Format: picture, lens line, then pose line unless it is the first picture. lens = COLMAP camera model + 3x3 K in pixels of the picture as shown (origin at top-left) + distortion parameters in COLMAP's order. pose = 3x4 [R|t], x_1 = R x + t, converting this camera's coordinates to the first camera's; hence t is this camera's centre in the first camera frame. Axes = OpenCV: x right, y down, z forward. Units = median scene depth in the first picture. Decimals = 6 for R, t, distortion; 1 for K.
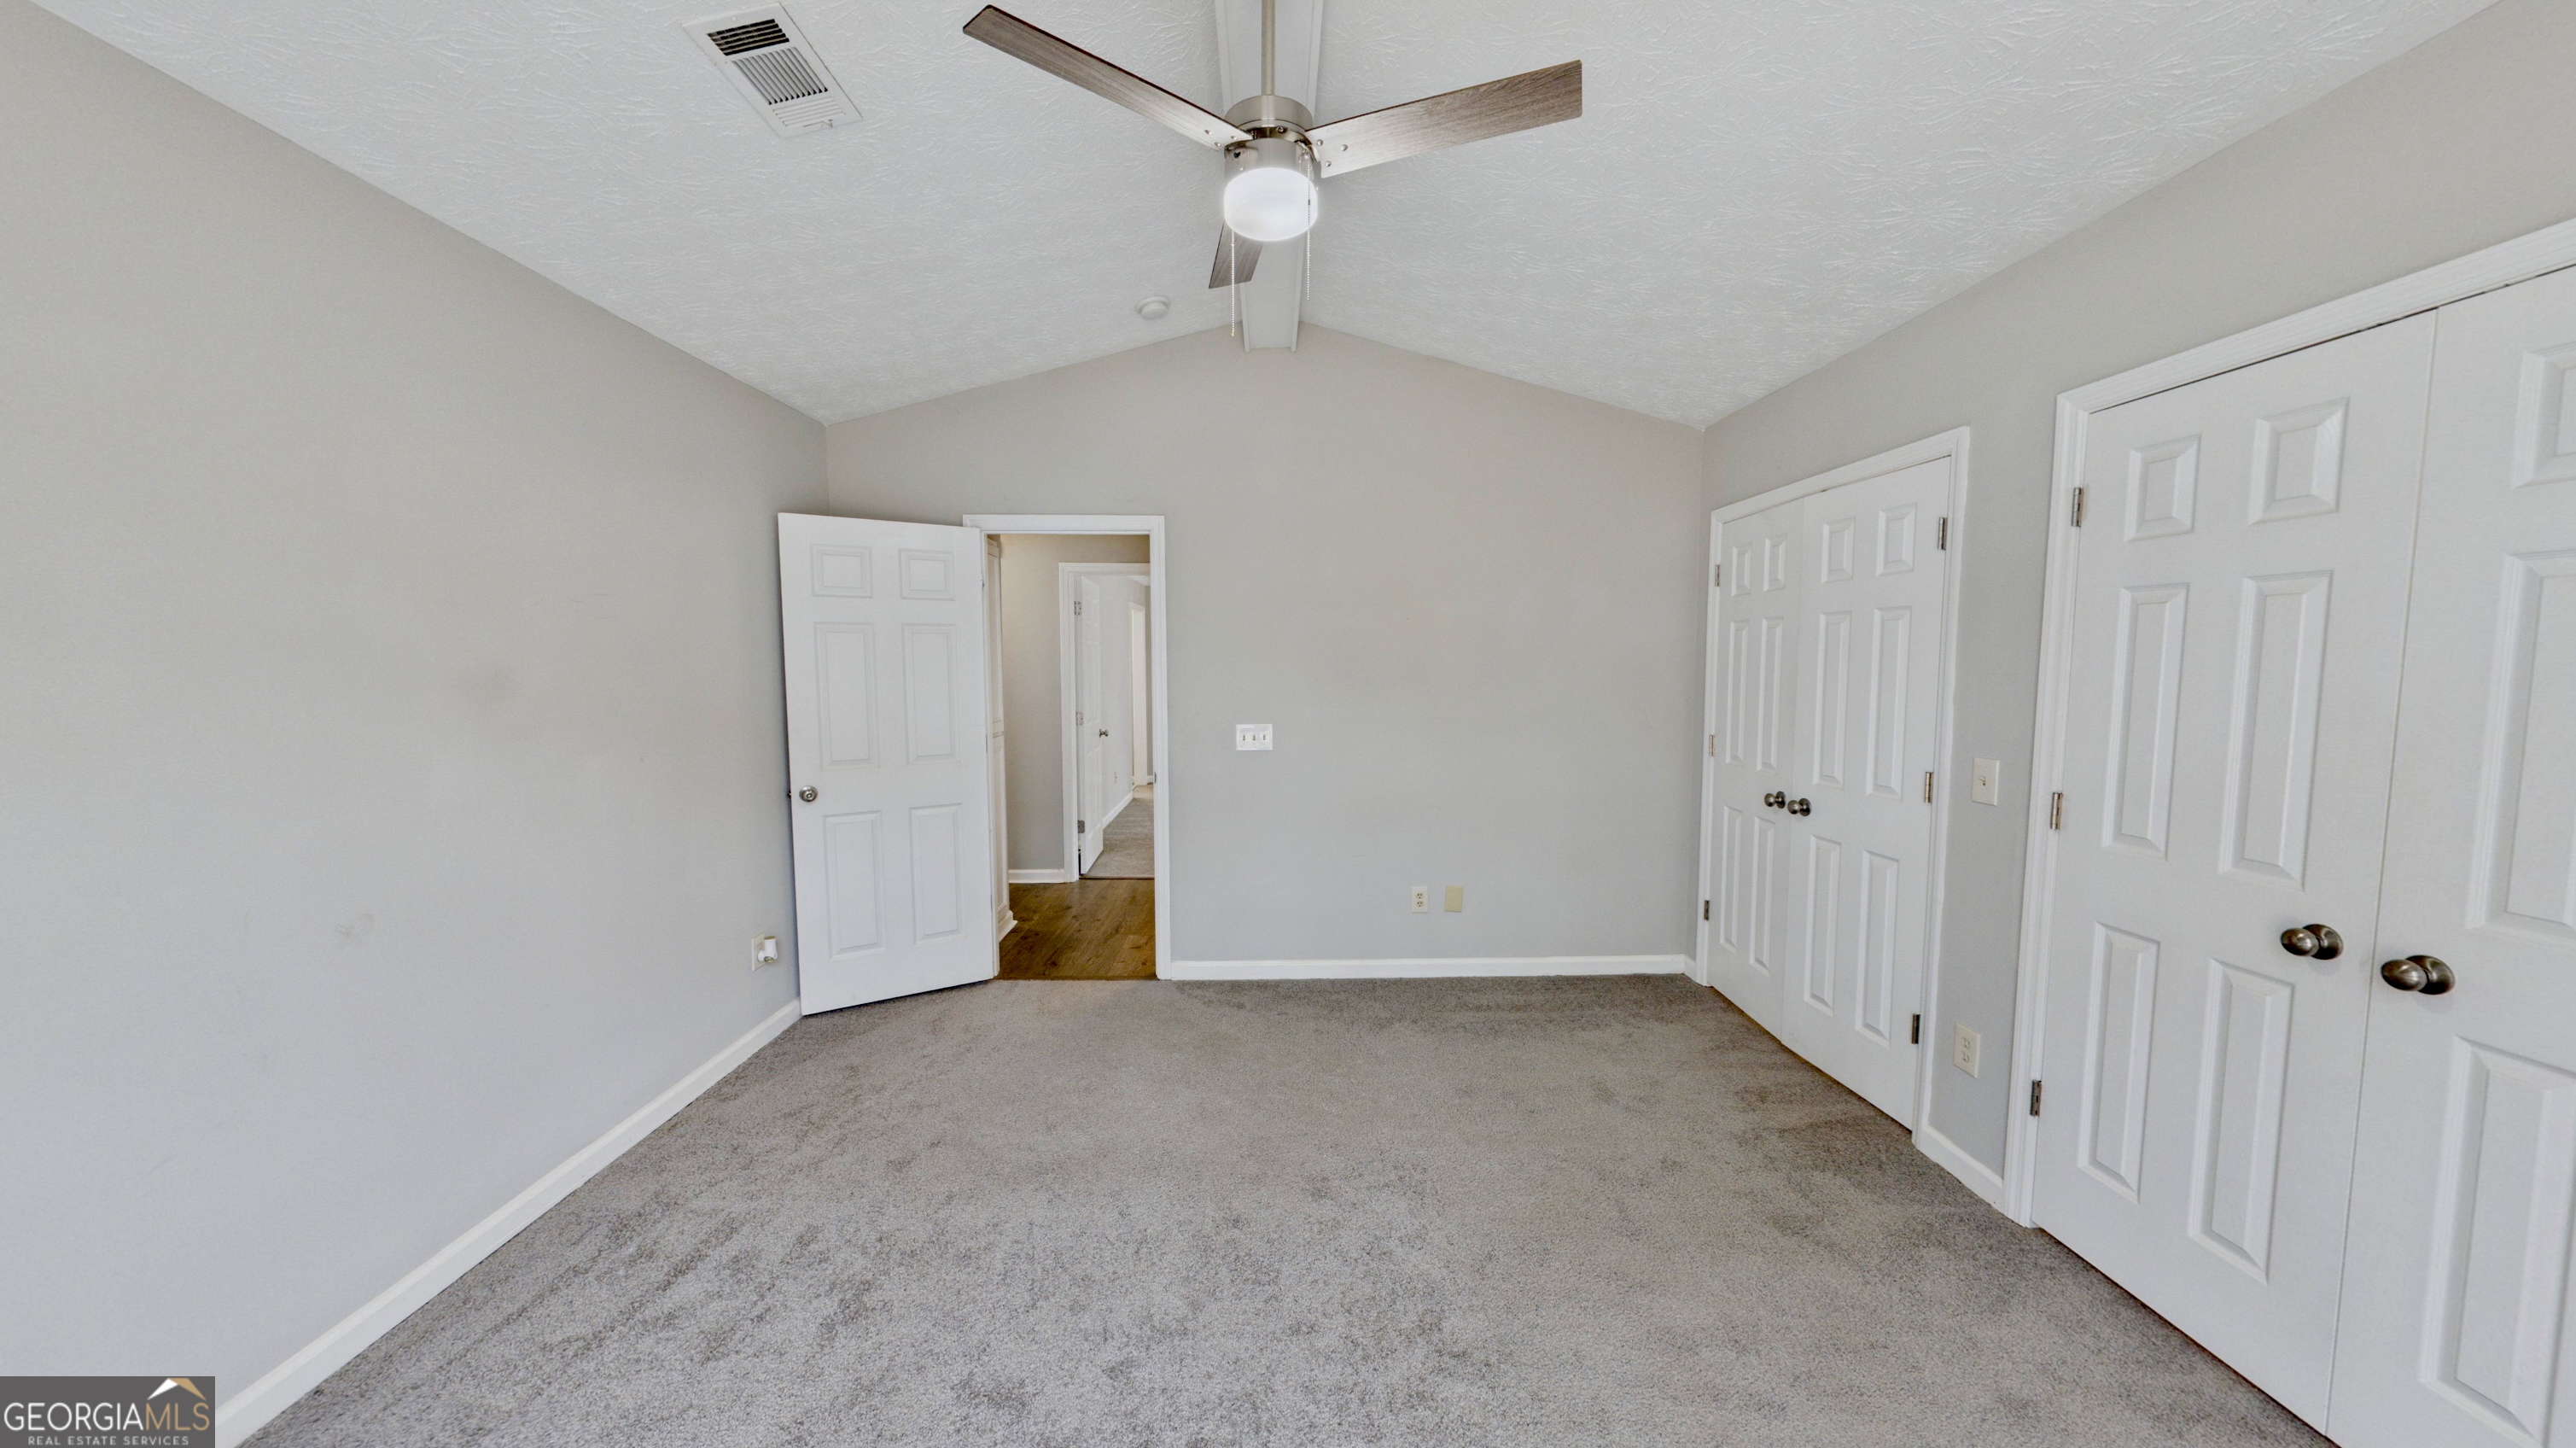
lens RADIAL K [[933.3, 0, 1283.4], [0, 933.3, 730.1], [0, 0, 1]] dist [0.001695, -0.000073]
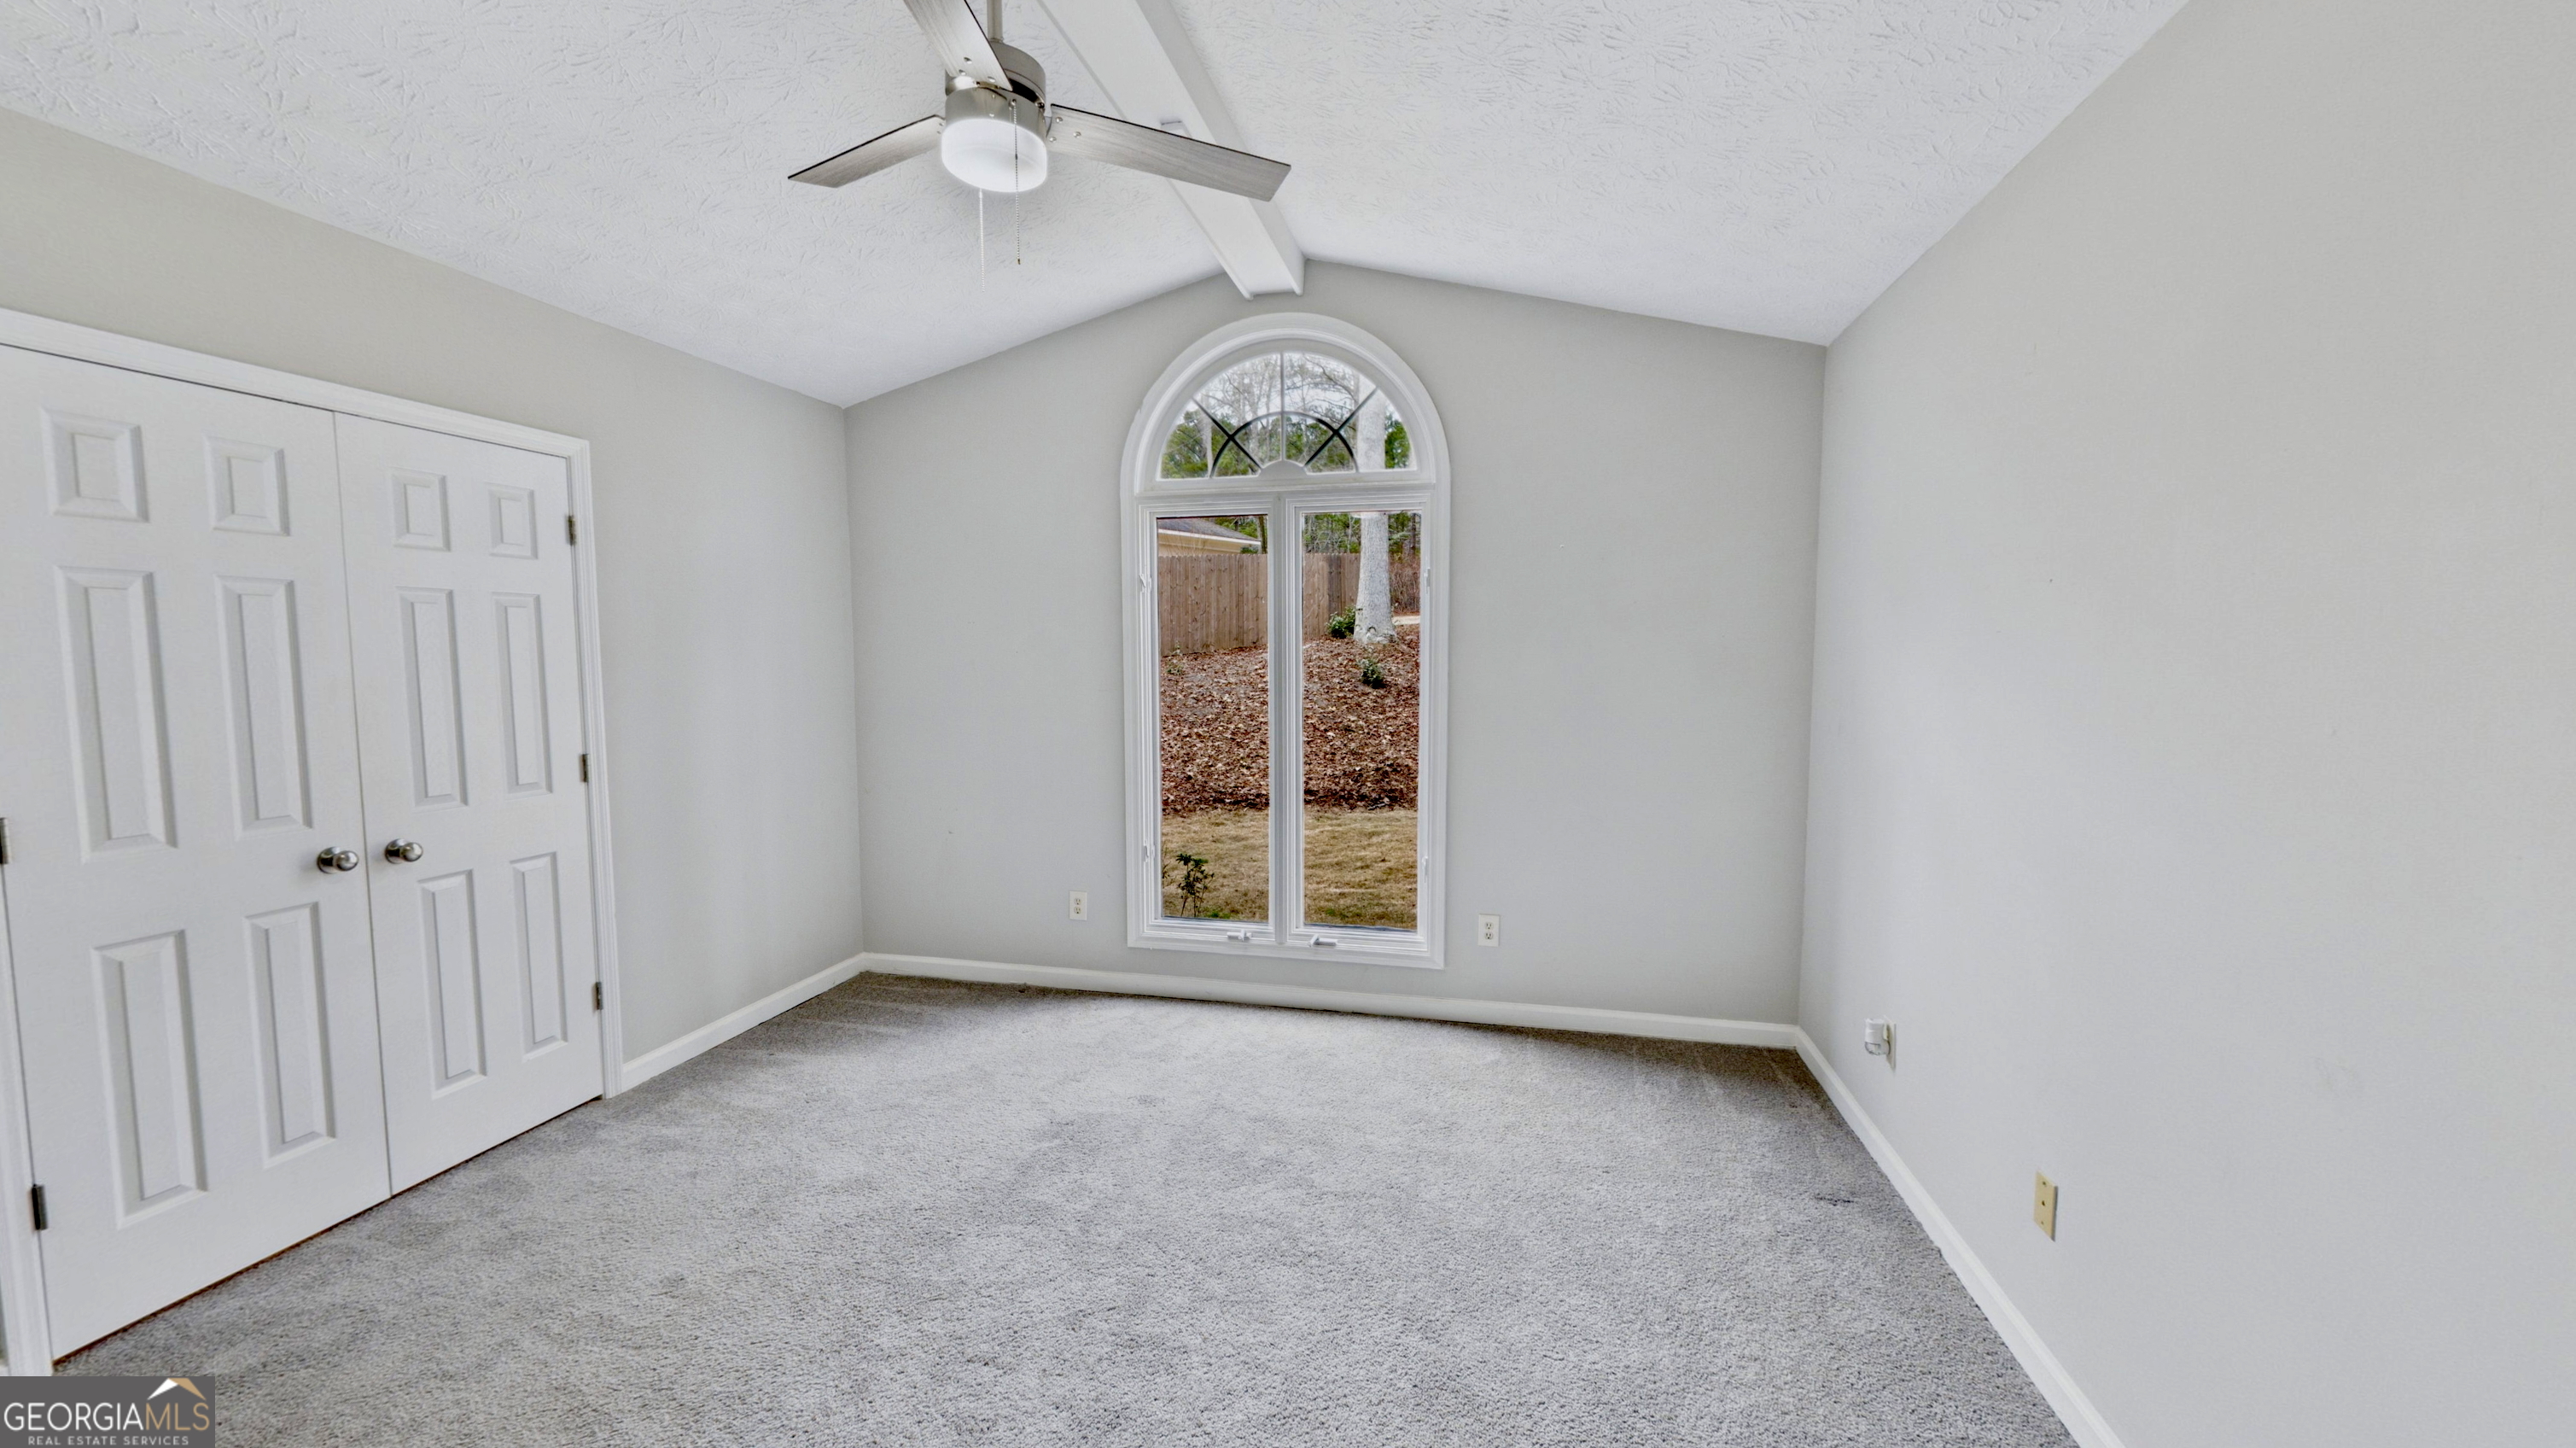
lens RADIAL K [[933.3, 0, 1279.1], [0, 933.3, 721.0], [0, 0, 1]] dist [0.001695, -0.000073]
pose [[-0.970169, -0.021433, 0.241482, -0.442517], [0.016491, 0.987942, 0.153941, -0.129881], [-0.241869, 0.153331, -0.958117, 1.647064]]
